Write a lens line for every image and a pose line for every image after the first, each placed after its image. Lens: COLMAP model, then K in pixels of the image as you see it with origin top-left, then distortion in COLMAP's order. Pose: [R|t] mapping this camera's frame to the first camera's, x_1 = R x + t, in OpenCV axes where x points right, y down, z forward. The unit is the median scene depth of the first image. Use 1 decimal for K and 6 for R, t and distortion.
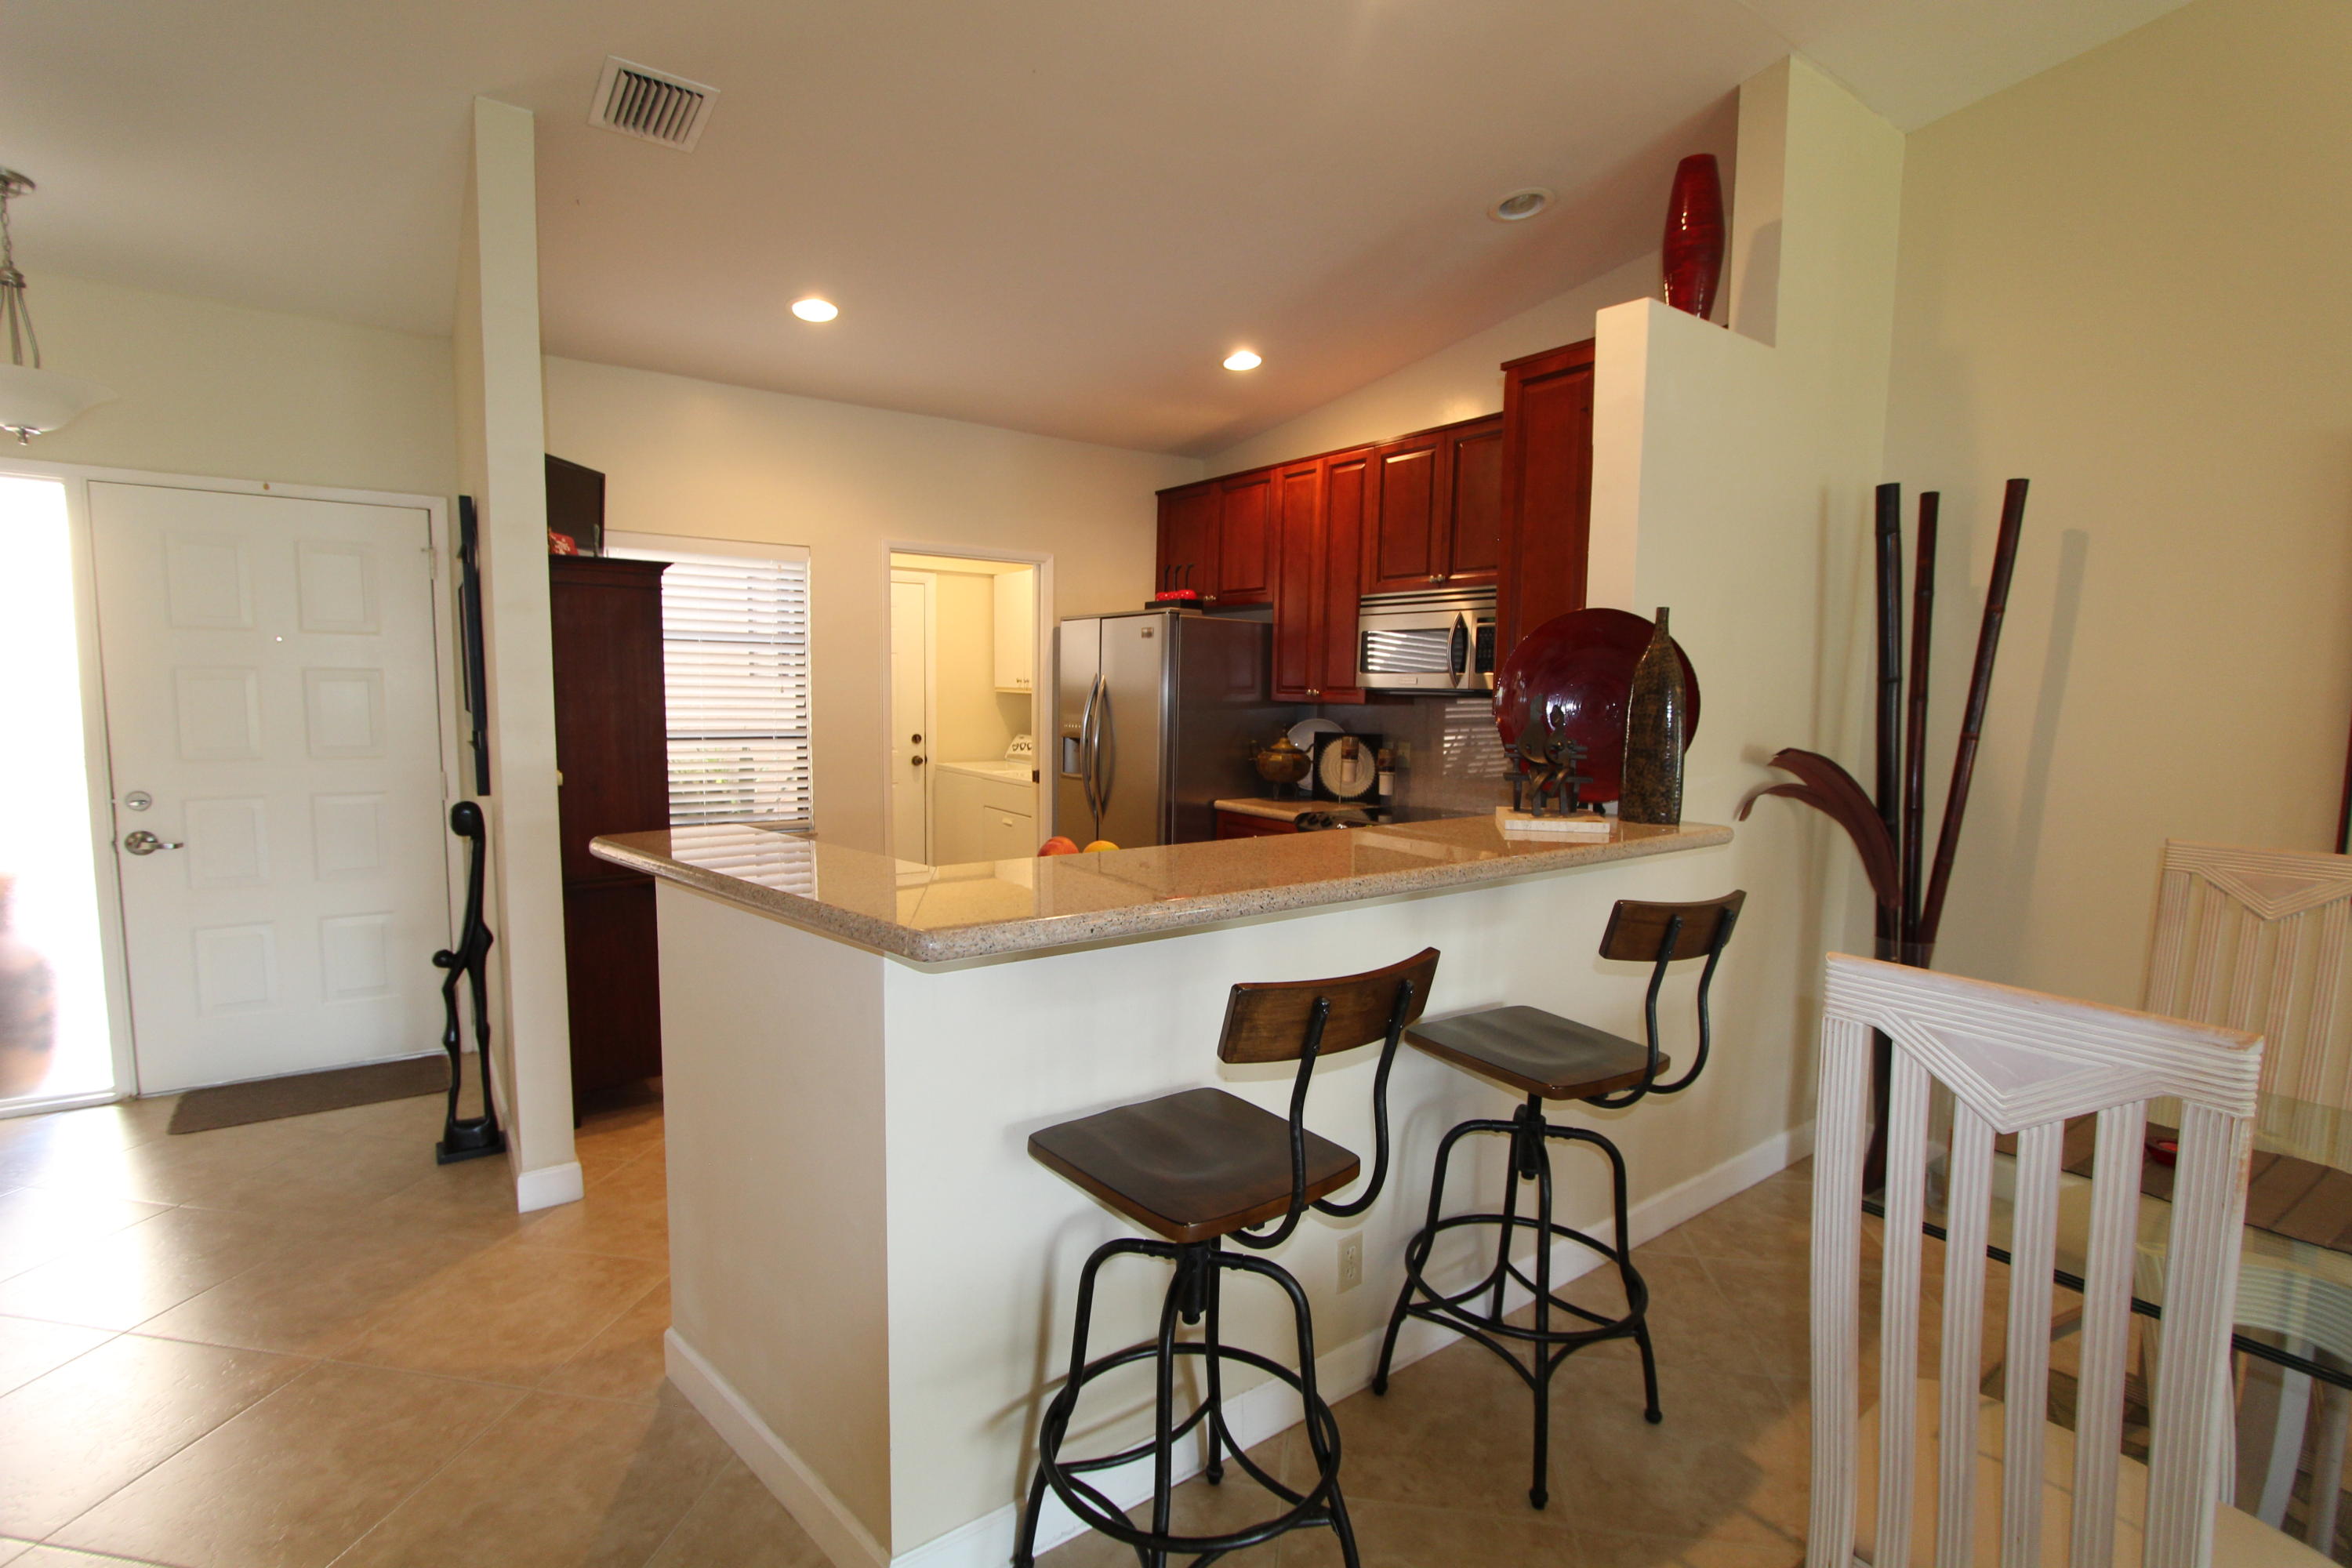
lens RADIAL K [[1095.5, 0, 1169.3], [0, 1095.5, 808.6], [0, 0, 1]] dist [-0.013796, 0.001084]
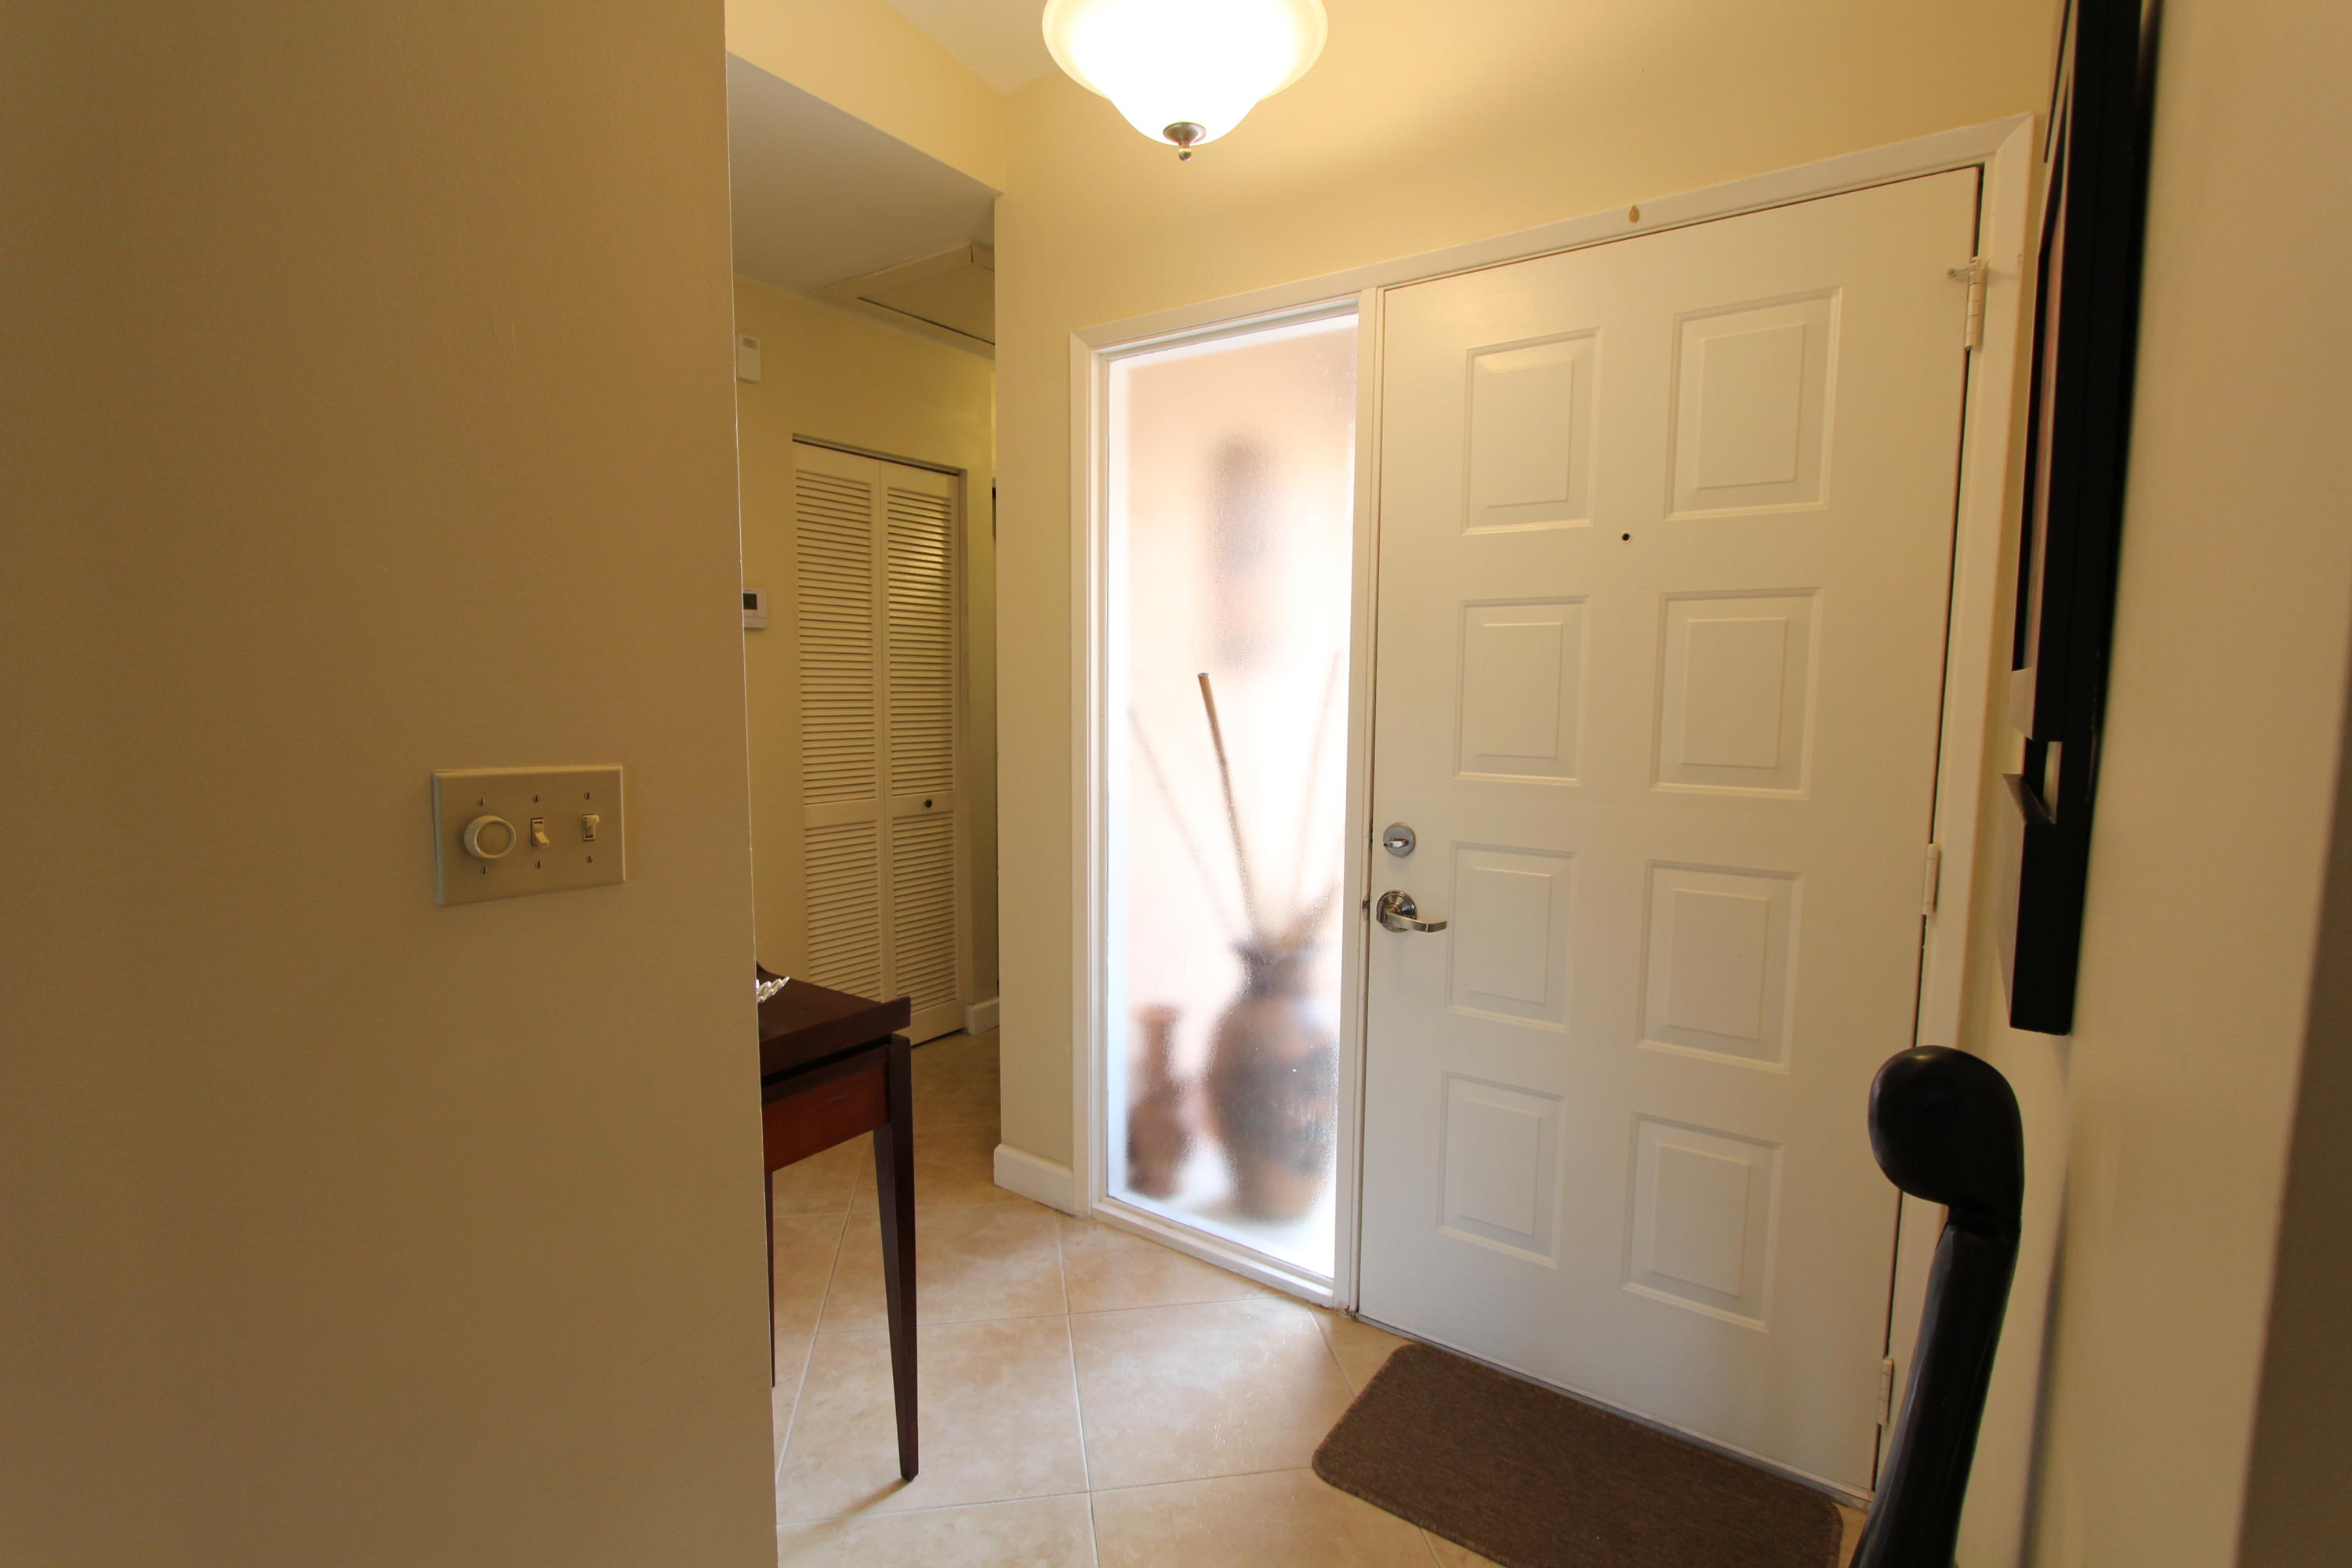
lens RADIAL K [[1095.5, 0, 1179.2], [0, 1095.5, 796.4], [0, 0, 1]] dist [-0.013796, 0.001084]
pose [[0.332879, 0.080901, -0.939493, -0.438605], [-0.108889, 0.992946, 0.046923, -0.045420], [0.936662, 0.086681, 0.339340, 0.686221]]
